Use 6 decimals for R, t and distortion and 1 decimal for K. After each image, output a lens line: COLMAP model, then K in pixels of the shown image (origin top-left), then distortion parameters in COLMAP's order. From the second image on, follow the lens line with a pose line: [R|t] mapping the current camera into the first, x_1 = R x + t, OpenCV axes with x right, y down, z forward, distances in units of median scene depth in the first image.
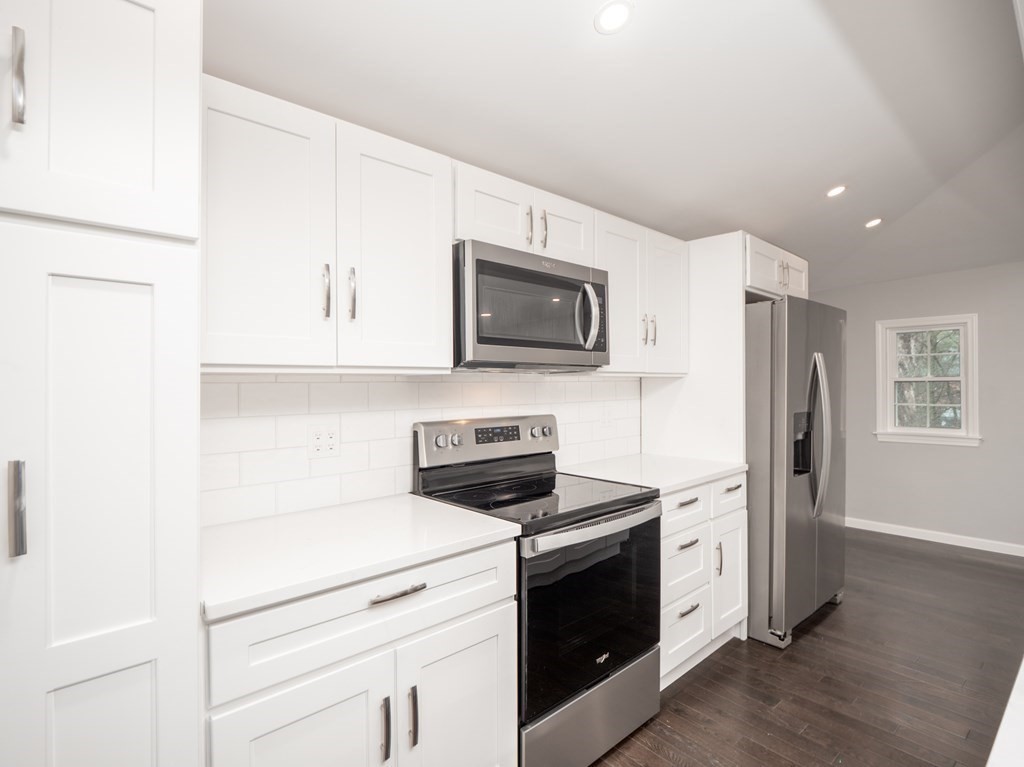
lens RADIAL K [[523.6, 0, 517.6], [0, 523.6, 381.7], [0, 0, 1]] dist [-0.007140, -0.001364]
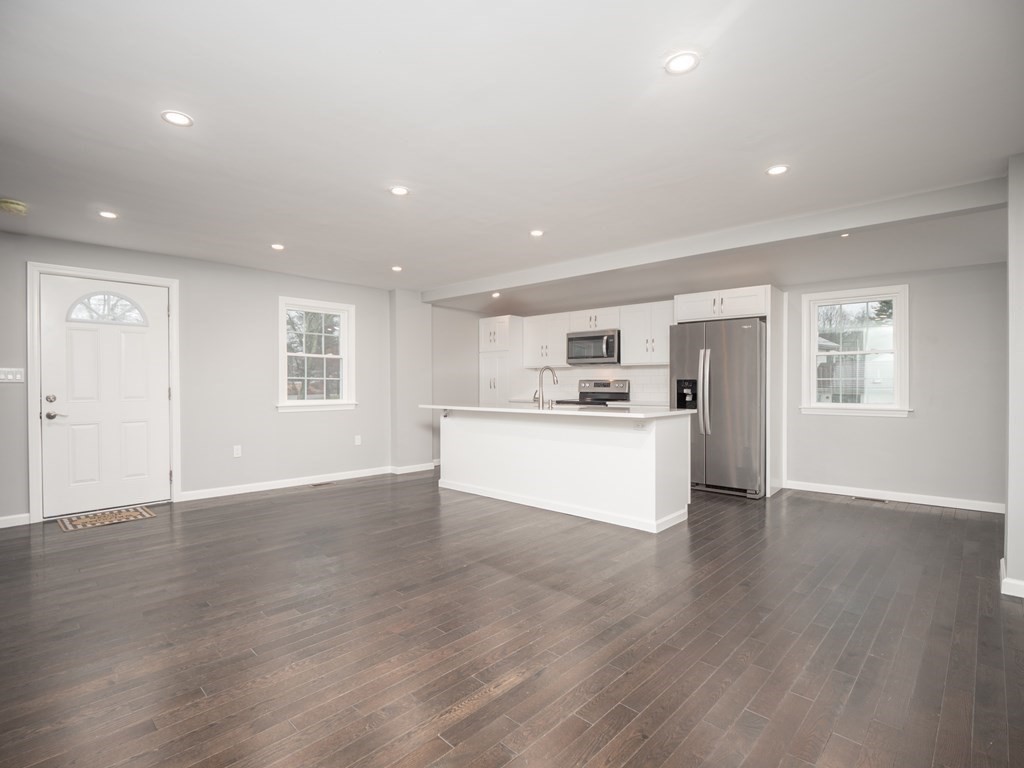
lens RADIAL K [[502.8, 0, 509.3], [0, 502.8, 382.6], [0, 0, 1]] dist [-0.011330, -0.001088]
pose [[0.097470, 0.003382, -0.995233, 2.992639], [0.003094, 0.999988, 0.003701, 0.074203], [0.995234, -0.003440, 0.097459, 0.142375]]
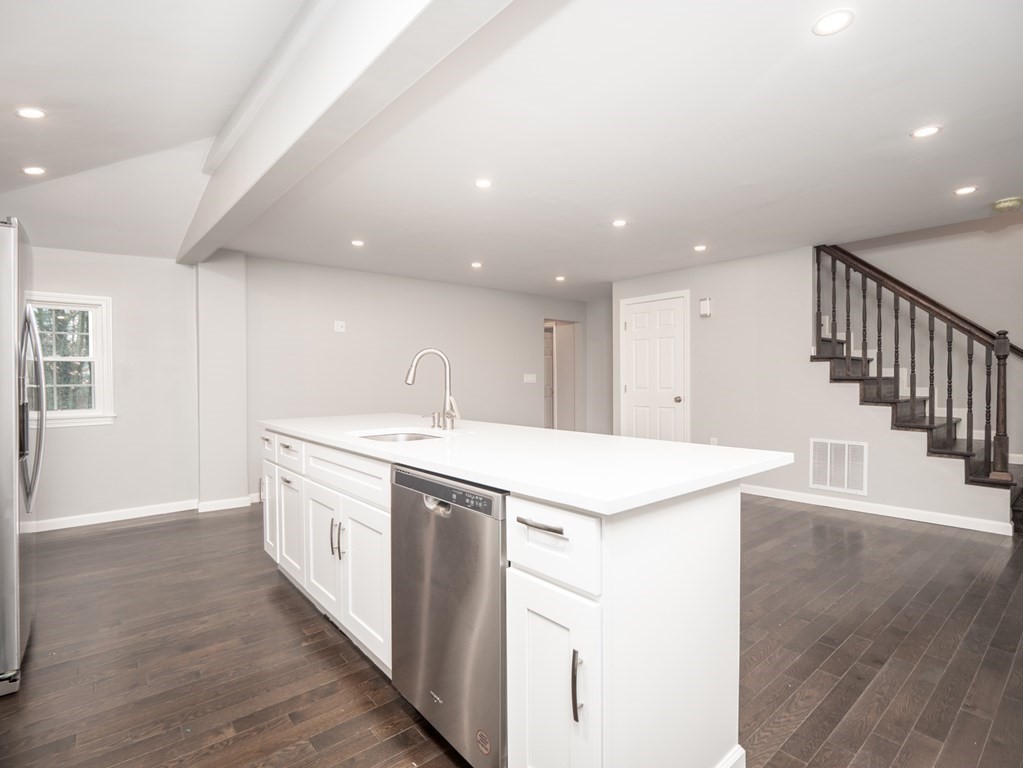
lens RADIAL K [[512.6, 0, 511.5], [0, 512.6, 384.0], [0, 0, 1]] dist [-0.013257, -0.000659]
pose [[0.015392, -0.005624, 0.999866, -0.234432], [0.005811, 0.999968, 0.005535, 0.082993], [-0.999865, 0.005725, 0.015425, 0.325455]]
